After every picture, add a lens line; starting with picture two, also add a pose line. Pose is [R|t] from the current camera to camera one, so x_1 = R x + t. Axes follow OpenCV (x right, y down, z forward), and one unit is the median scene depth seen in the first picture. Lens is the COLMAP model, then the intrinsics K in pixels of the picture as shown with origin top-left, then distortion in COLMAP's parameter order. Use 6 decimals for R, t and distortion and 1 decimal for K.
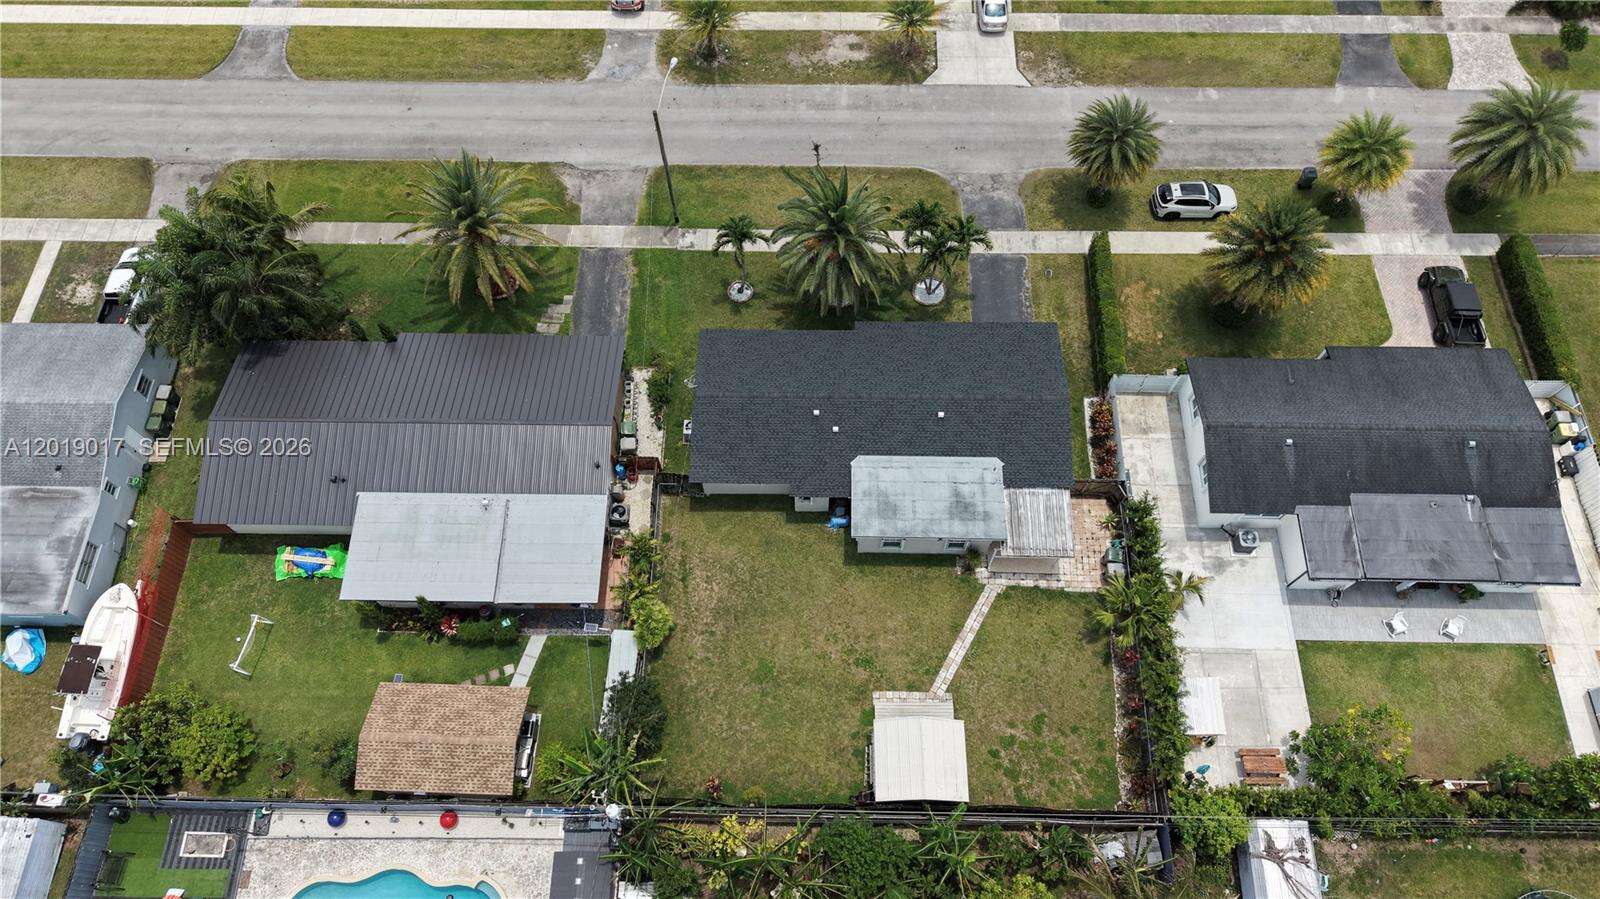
lens RADIAL K [[1069.4, 0, 800.0], [0, 1069.4, 449.5], [0, 0, 1]] dist [0.038679, -0.040563]
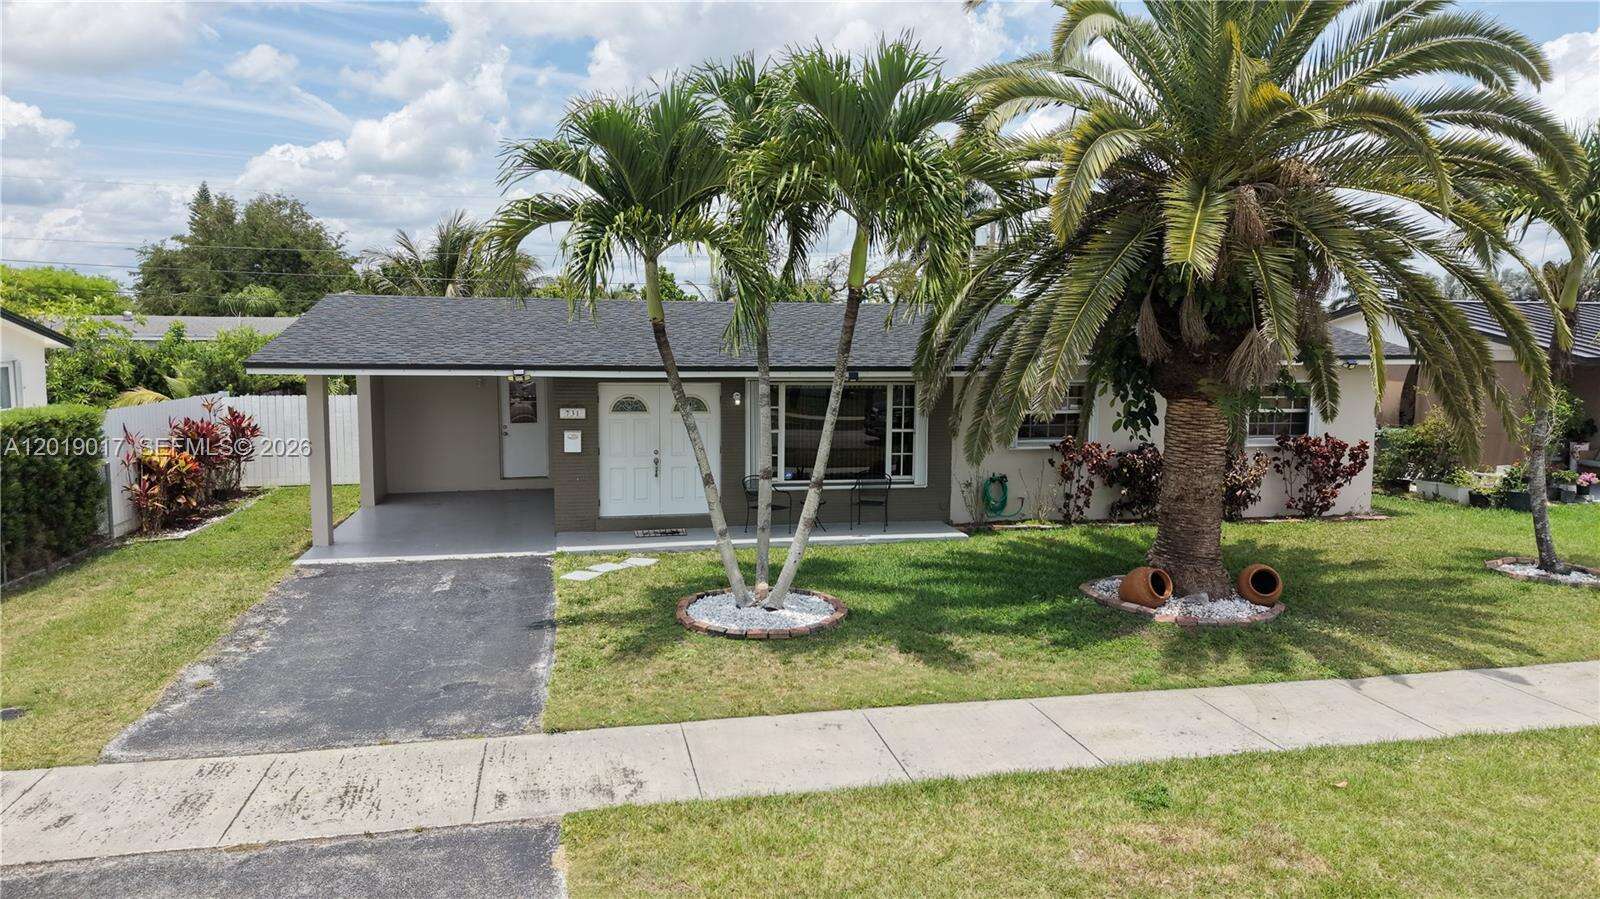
lens RADIAL K [[1076.4, 0, 804.1], [0, 1076.4, 440.0], [0, 0, 1]] dist [0.002772, -0.000907]
pose [[-0.973759, 0.021484, -0.226564, 0.169258], [-0.205203, 0.347602, 0.914912, -0.365215], [0.098410, 0.937396, -0.334072, 1.106946]]
